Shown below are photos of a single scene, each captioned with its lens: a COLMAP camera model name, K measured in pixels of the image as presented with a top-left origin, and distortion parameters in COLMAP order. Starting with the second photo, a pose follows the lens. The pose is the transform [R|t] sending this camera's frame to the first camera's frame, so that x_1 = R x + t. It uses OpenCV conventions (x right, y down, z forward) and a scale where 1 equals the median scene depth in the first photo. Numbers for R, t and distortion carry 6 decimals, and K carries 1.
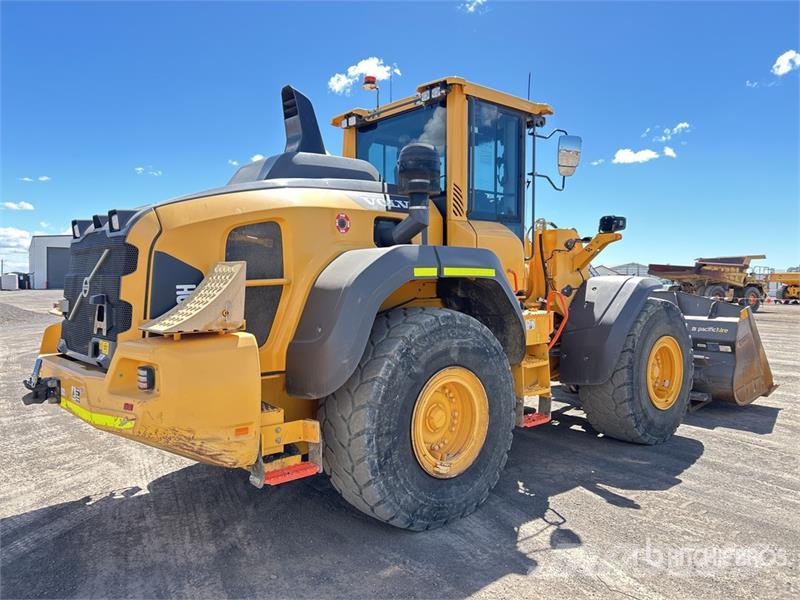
lens RADIAL K [[588.7, 0, 404.1], [0, 588.7, 299.4], [0, 0, 1]] dist [0.047152, -0.048718]
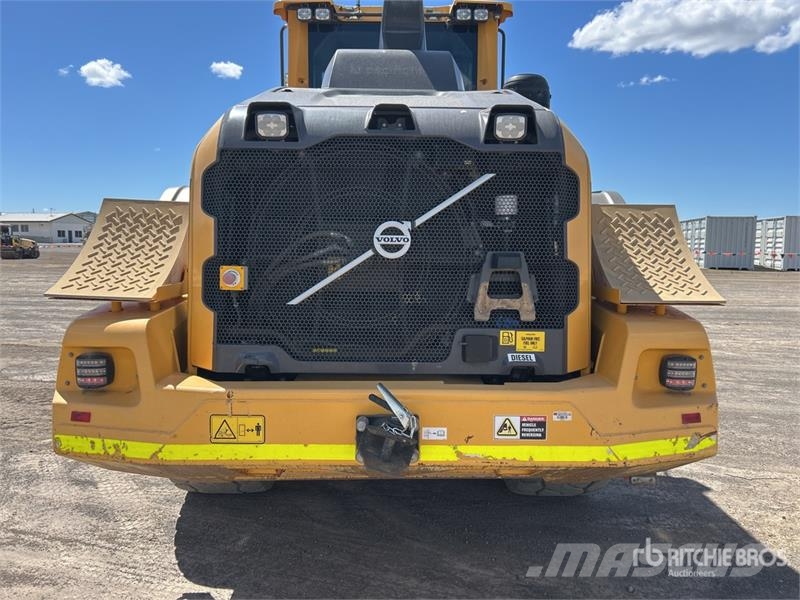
lens RADIAL K [[588.7, 0, 404.1], [0, 588.7, 299.4], [0, 0, 1]] dist [0.047152, -0.048718]
pose [[0.663610, -0.070821, 0.744719, -0.841161], [0.010762, 0.996309, 0.085157, -0.009672], [-0.748001, -0.048496, 0.661923, 0.577651]]
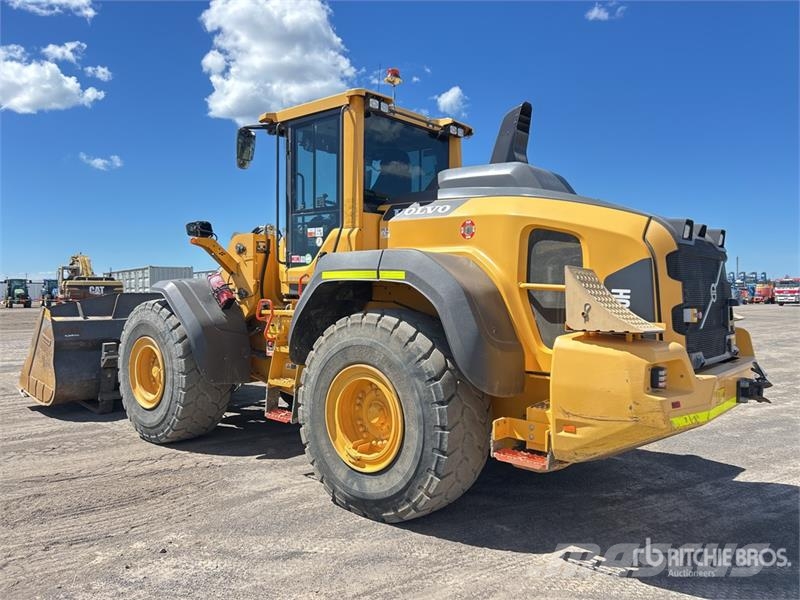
lens RADIAL K [[582.6, 0, 402.2], [0, 582.6, 299.9], [0, 0, 1]] dist [0.028058, -0.002839]
pose [[-0.102404, -0.018772, 0.994566, -1.373800], [0.021047, 0.999557, 0.021034, -0.036601], [-0.994520, 0.023086, -0.101963, 1.498102]]
